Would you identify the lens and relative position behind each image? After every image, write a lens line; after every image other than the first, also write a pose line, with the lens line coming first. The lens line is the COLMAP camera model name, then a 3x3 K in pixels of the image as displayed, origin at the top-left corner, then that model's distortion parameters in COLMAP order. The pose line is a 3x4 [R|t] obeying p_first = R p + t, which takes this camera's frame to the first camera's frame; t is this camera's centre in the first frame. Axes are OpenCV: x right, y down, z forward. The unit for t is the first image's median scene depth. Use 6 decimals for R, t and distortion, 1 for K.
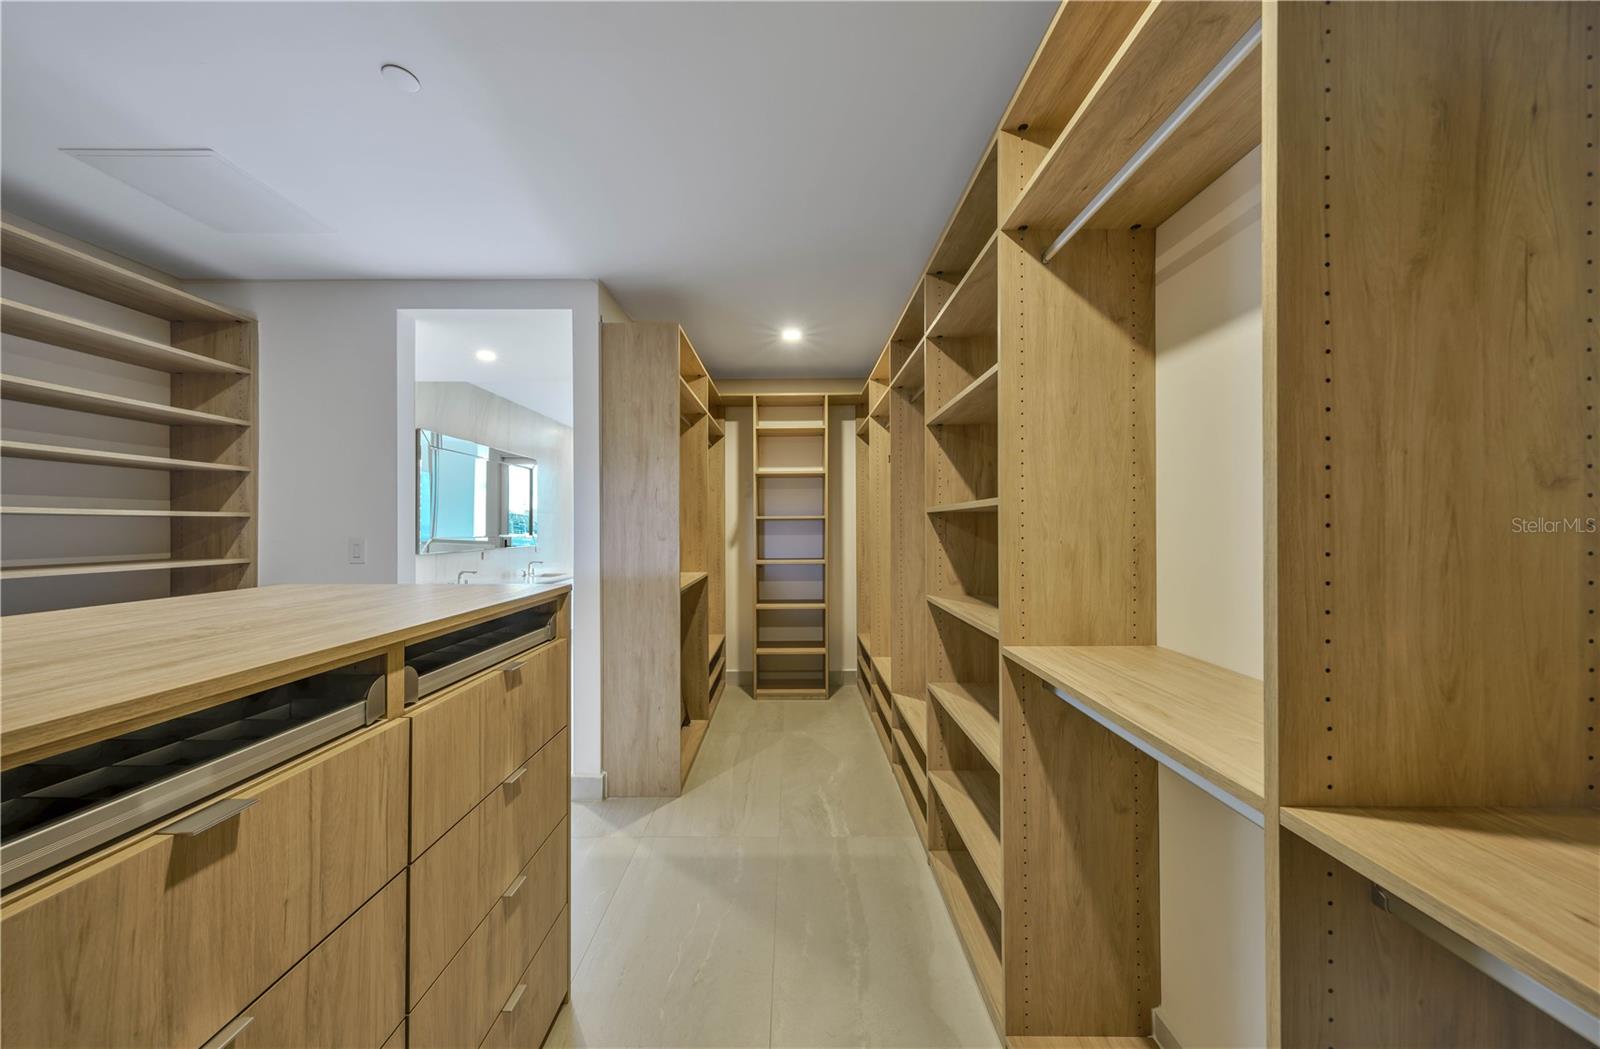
lens RADIAL K [[581.4, 0, 797.3], [0, 581.4, 524.2], [0, 0, 1]] dist [-0.002552, -0.000115]
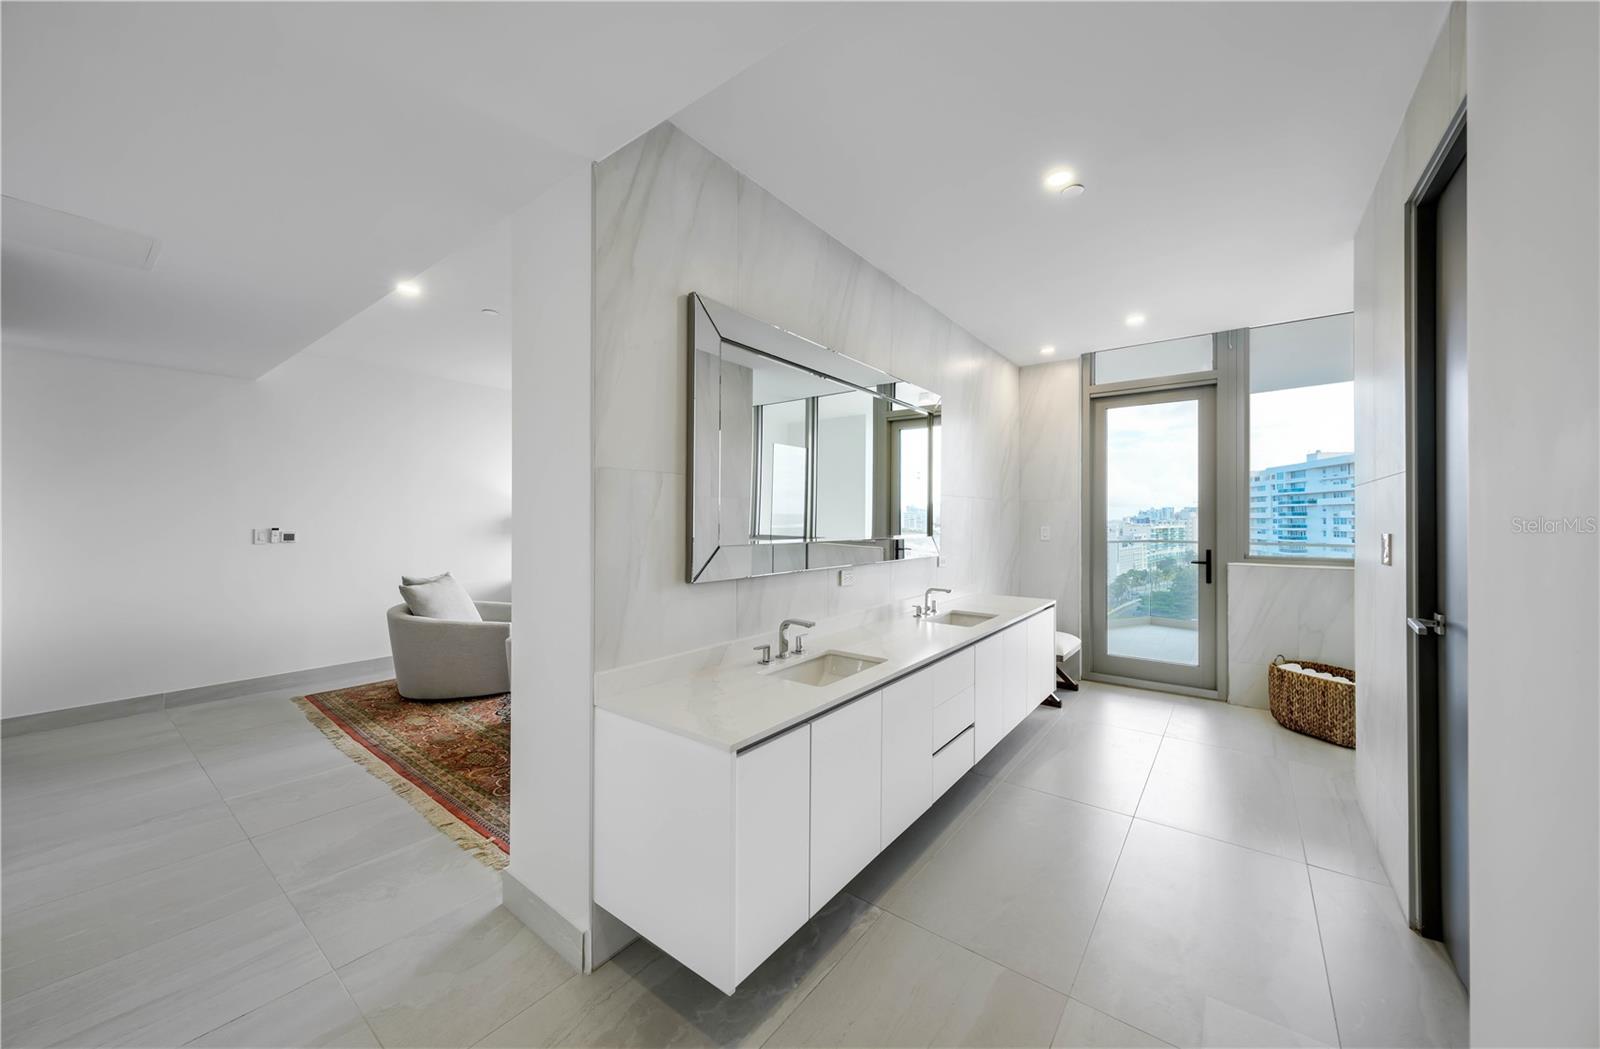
lens RADIAL K [[581.4, 0, 800.7], [0, 581.4, 520.9], [0, 0, 1]] dist [-0.002552, -0.000115]
pose [[0.795861, 0.004145, -0.605465, -0.181452], [-0.007017, 0.999973, -0.002378, 0.003684], [0.605439, 0.006142, 0.795868, 0.396609]]
